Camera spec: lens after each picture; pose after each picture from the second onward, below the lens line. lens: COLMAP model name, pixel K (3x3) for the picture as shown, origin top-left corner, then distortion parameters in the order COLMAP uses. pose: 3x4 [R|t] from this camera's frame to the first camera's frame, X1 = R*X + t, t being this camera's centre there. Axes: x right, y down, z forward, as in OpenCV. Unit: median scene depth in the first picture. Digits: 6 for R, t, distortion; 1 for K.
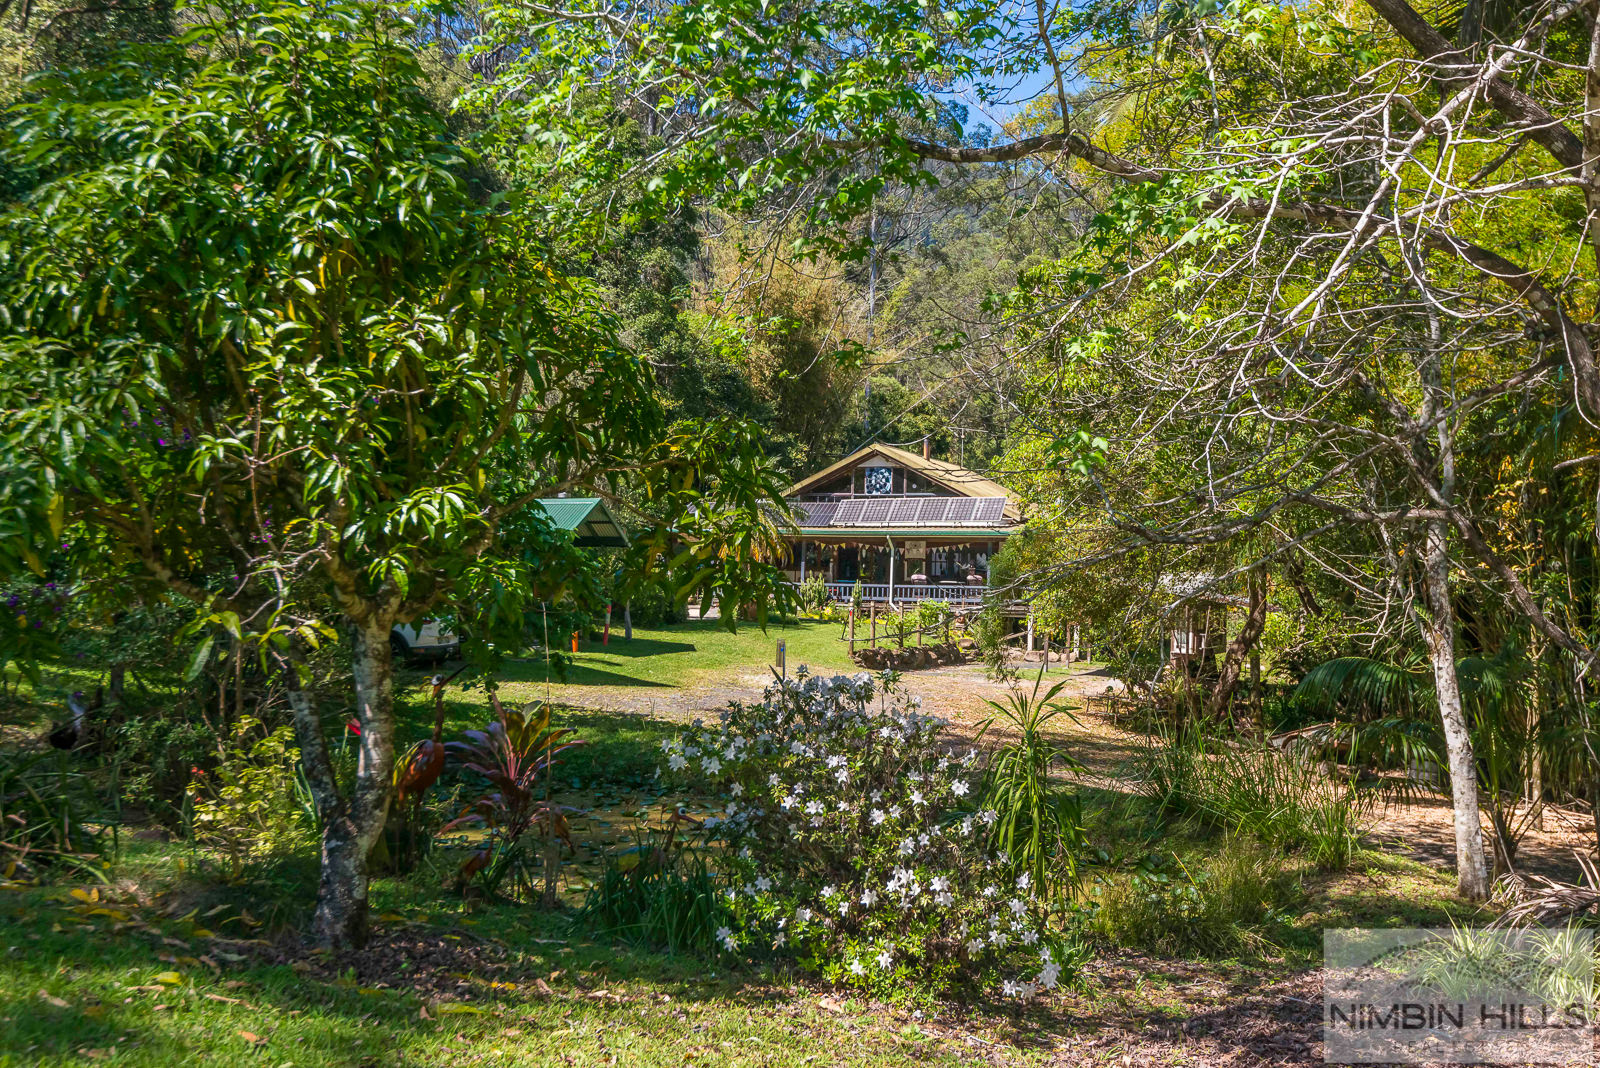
lens RADIAL K [[1610.8, 0, 800.0], [0, 1610.8, 533.3], [0, 0, 1]] dist [-0.010690, 0.000000]
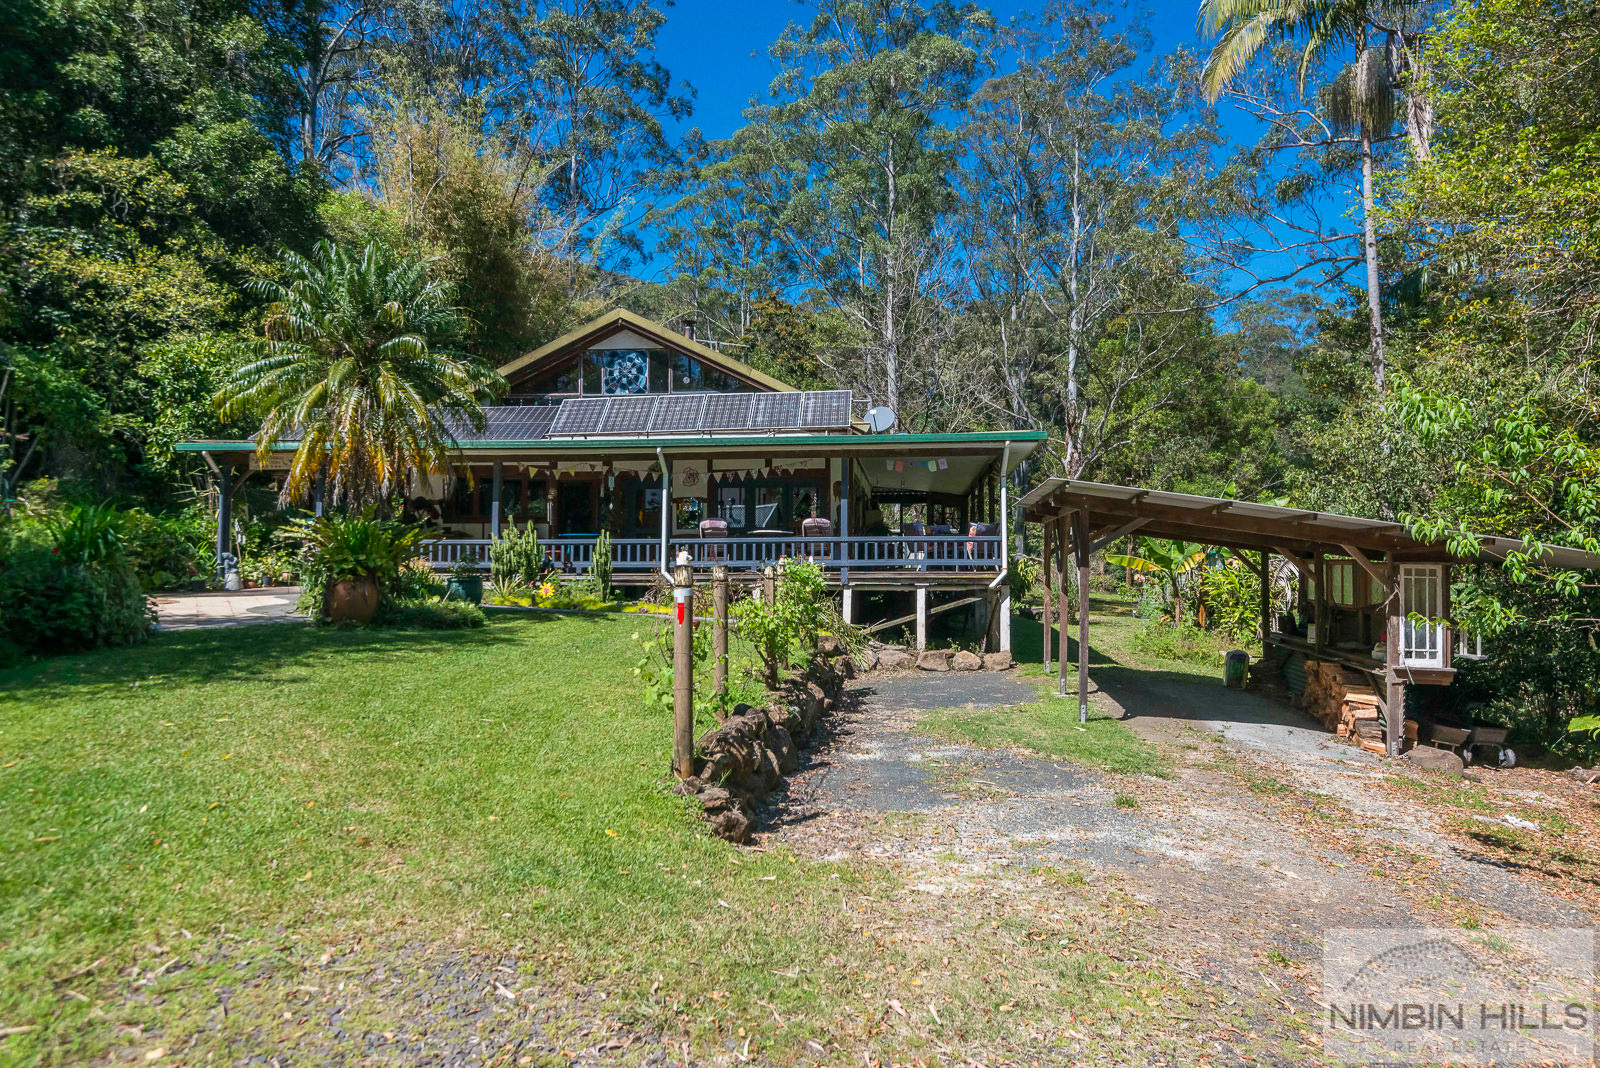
lens RADIAL K [[888.5, 0, 806.7], [0, 888.5, 535.2], [0, 0, 1]] dist [-0.003148, 0.000860]
pose [[0.946337, -0.016527, 0.322758, 0.004235], [0.016771, 0.999857, 0.002026, 0.029702], [-0.322746, 0.003495, 0.946479, 0.665962]]
